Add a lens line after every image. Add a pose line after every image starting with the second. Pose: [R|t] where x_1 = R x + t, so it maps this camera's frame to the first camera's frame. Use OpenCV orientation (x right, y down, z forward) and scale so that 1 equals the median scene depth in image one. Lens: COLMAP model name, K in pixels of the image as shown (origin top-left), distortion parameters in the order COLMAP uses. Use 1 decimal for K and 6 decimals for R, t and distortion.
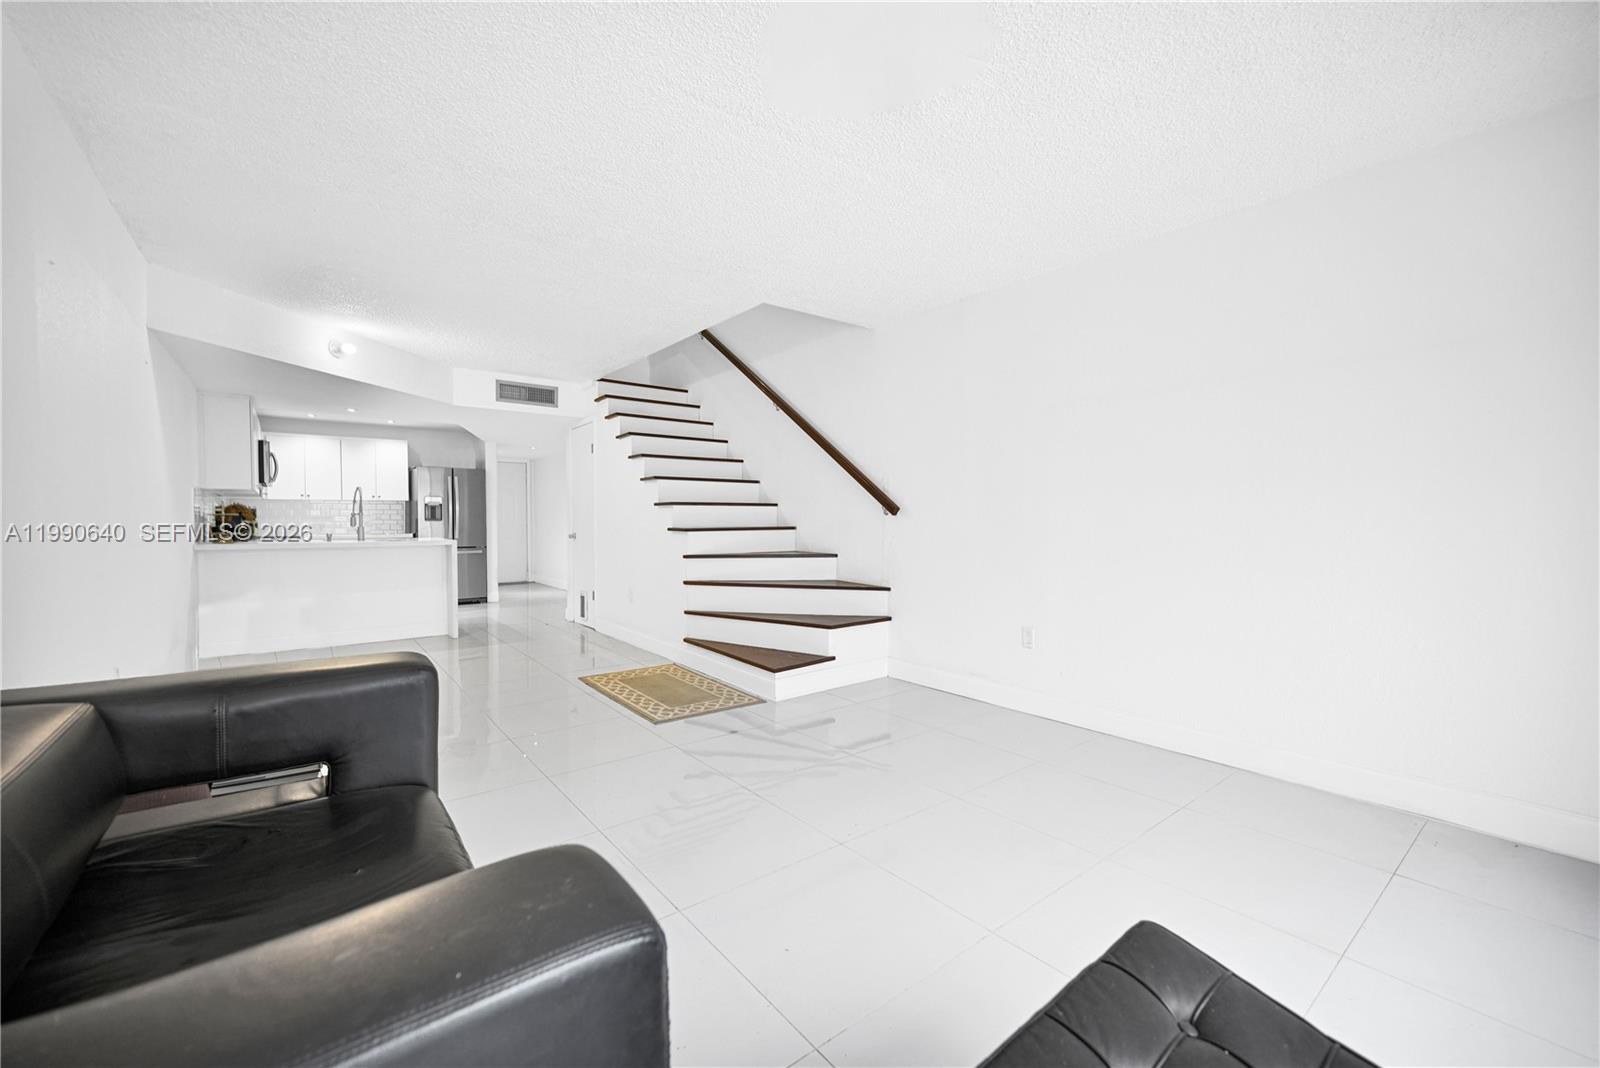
lens RADIAL K [[645.2, 0, 806.4], [0, 645.2, 529.9], [0, 0, 1]] dist [0.000322, 0.000007]
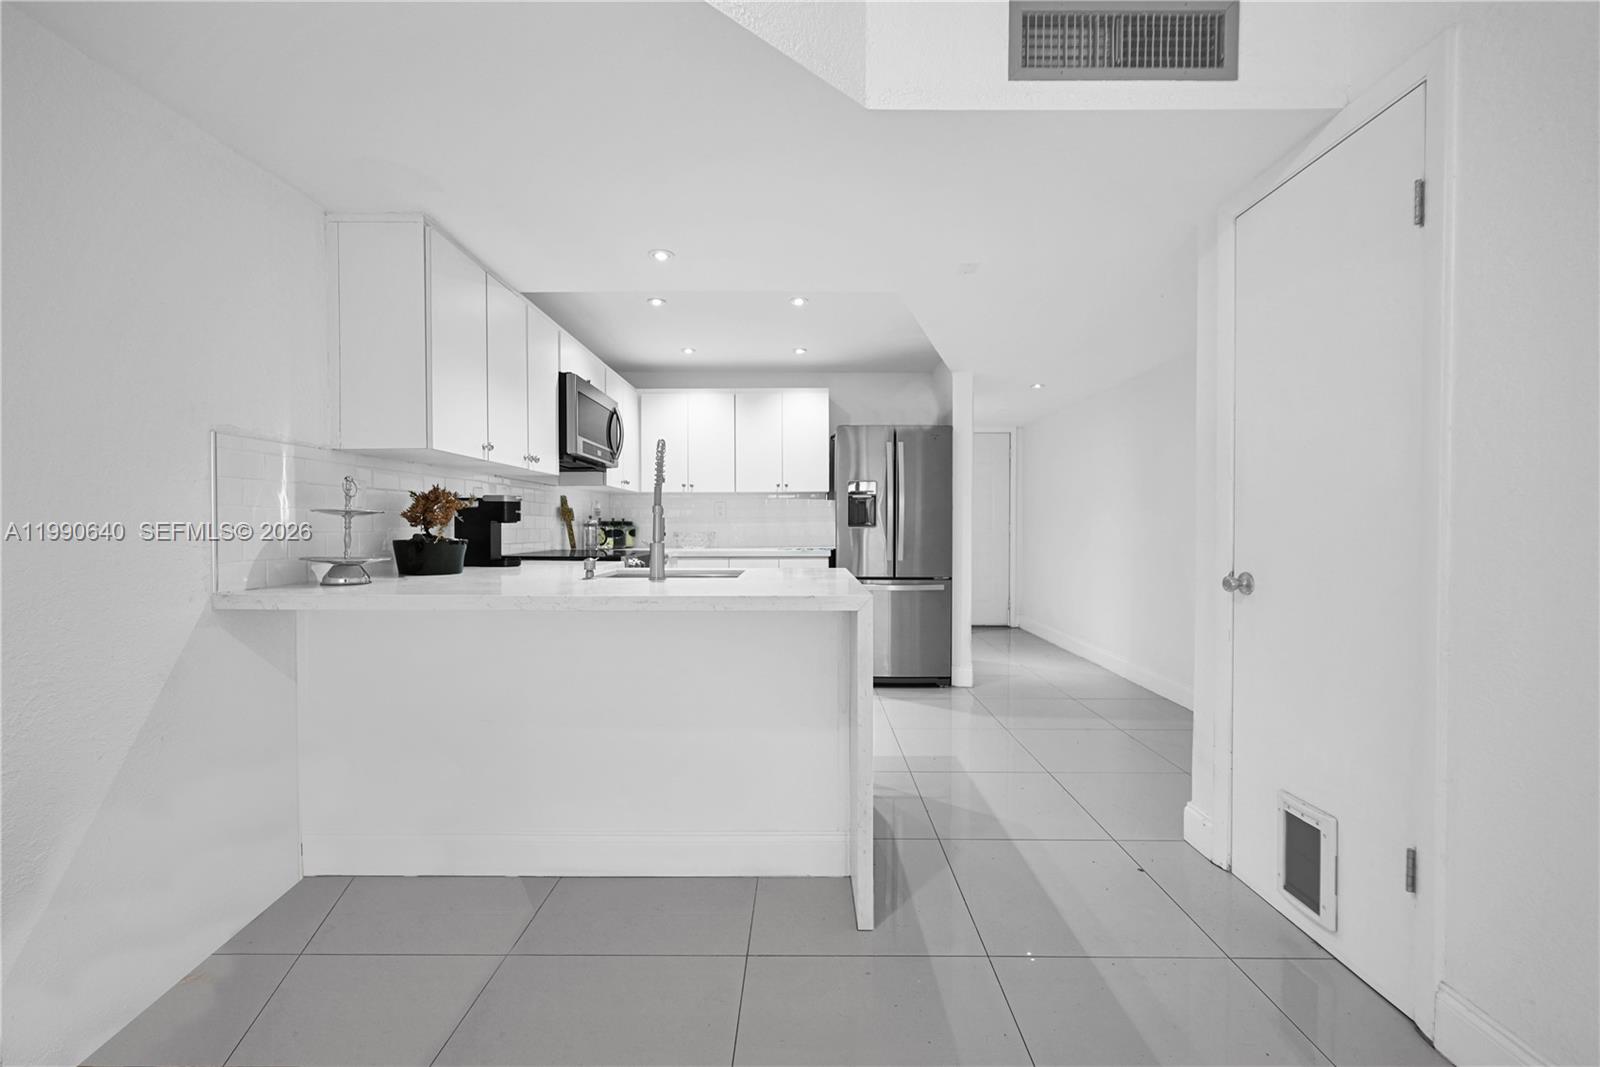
lens RADIAL K [[645.2, 0, 799.1], [0, 645.2, 532.3], [0, 0, 1]] dist [0.000322, 0.000007]
pose [[0.777260, 0.009200, -0.629113, -0.392363], [-0.012786, 0.999918, -0.001175, -0.012522], [0.629050, 0.008957, 0.777313, 0.766658]]
